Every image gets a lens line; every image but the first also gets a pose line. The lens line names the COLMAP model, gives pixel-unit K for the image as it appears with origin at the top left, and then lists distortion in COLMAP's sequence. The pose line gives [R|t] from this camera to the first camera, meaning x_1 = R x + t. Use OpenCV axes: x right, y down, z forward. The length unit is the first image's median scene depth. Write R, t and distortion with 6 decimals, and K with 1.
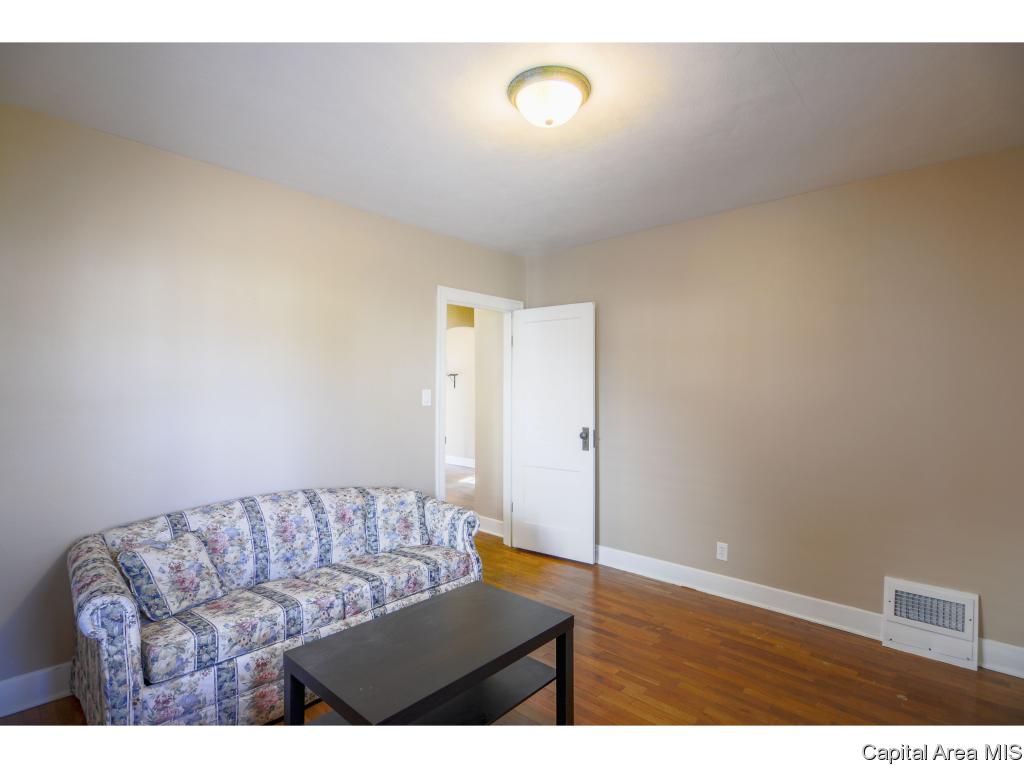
lens RADIAL K [[501.3, 0, 508.5], [0, 501.3, 389.6], [0, 0, 1]] dist [0.001009, -0.000284]
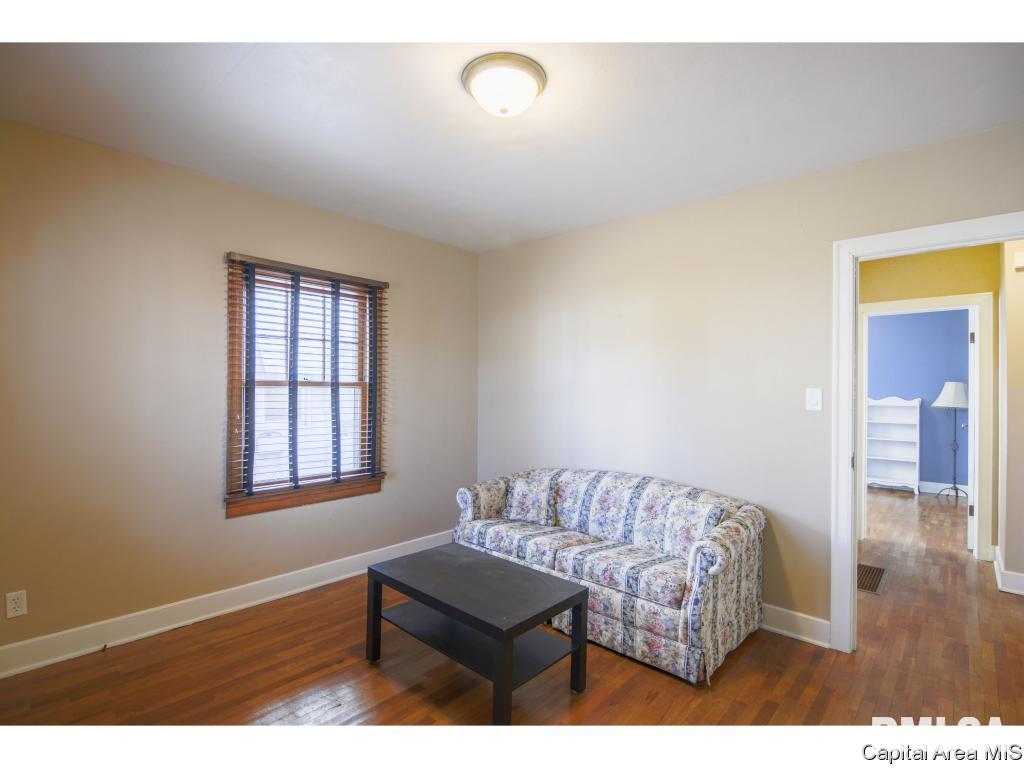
lens RADIAL K [[501.3, 0, 513.5], [0, 501.3, 385.4], [0, 0, 1]] dist [0.001009, -0.000284]
pose [[-0.002896, -0.007512, -0.999968, 0.818054], [0.000201, 0.999972, -0.007513, 0.001643], [0.999996, -0.000223, -0.002895, 0.784607]]
